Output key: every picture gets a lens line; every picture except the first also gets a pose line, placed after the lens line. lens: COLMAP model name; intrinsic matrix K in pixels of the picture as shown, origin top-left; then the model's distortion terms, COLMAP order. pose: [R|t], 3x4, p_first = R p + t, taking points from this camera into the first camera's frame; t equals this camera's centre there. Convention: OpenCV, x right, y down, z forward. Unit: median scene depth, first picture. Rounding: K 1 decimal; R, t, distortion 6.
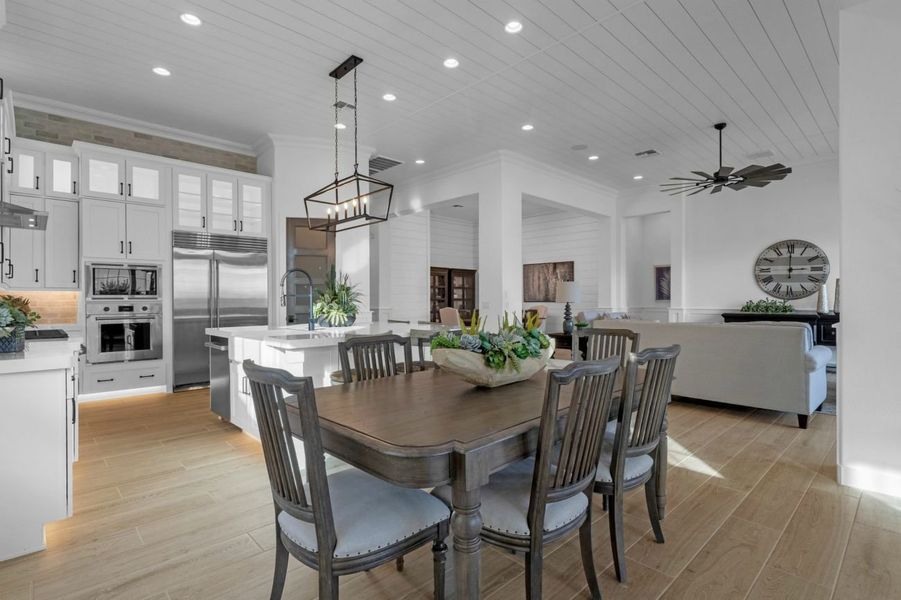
lens RADIAL K [[439.7, 0, 450.4], [0, 439.7, 297.7], [0, 0, 1]] dist [-0.001643, 0.001036]
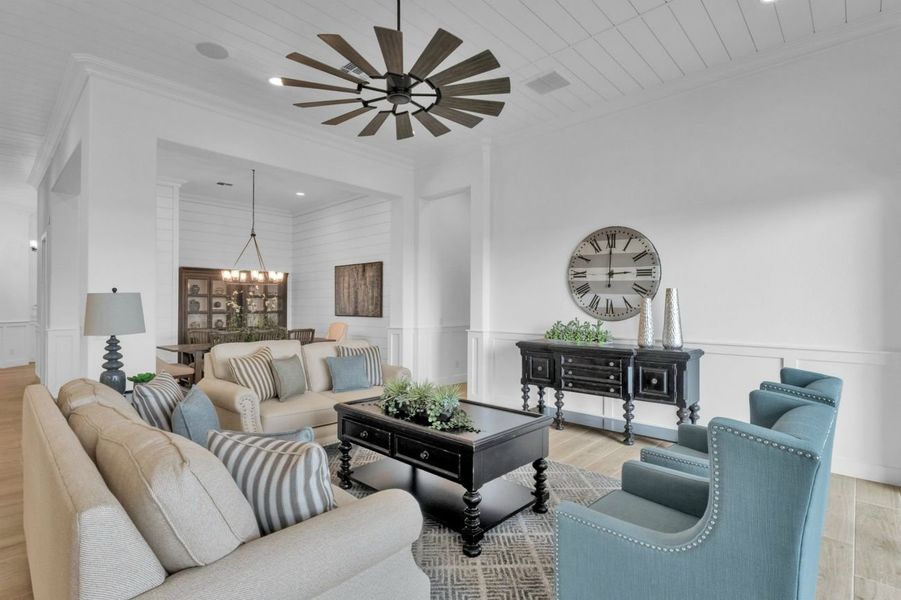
lens RADIAL K [[439.7, 0, 448.2], [0, 439.7, 301.3], [0, 0, 1]] dist [-0.001643, 0.001036]
pose [[0.998004, 0.002008, 0.063122, 0.491804], [-0.001877, 0.999996, -0.002137, -0.021888], [-0.063126, 0.002015, 0.998004, 0.376791]]
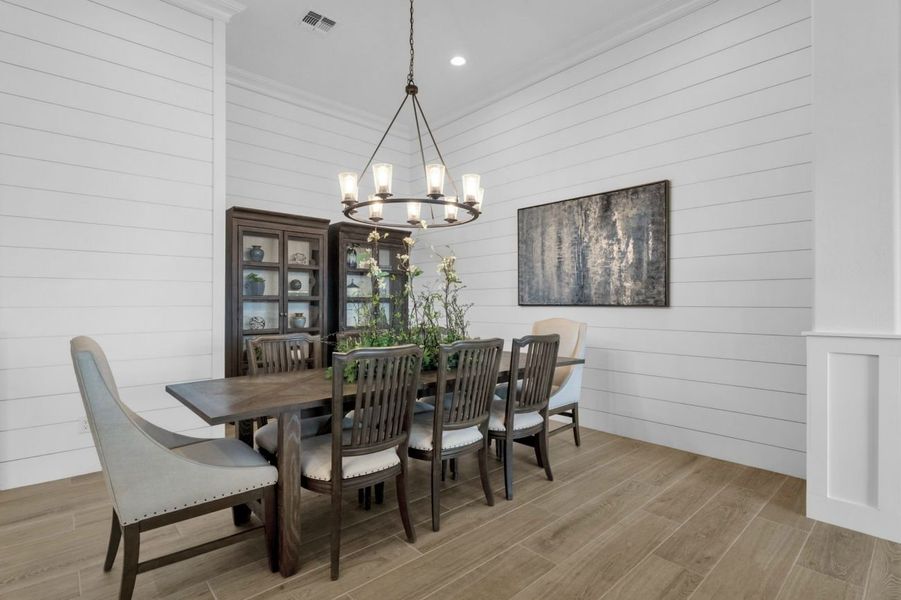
lens RADIAL K [[439.7, 0, 455.3], [0, 439.7, 302.7], [0, 0, 1]] dist [-0.001643, 0.001036]
pose [[0.999973, 0.001045, -0.007334, 0.179509], [-0.001006, 0.999985, 0.005316, 0.007625], [0.007339, -0.005309, 0.999959, 0.967824]]
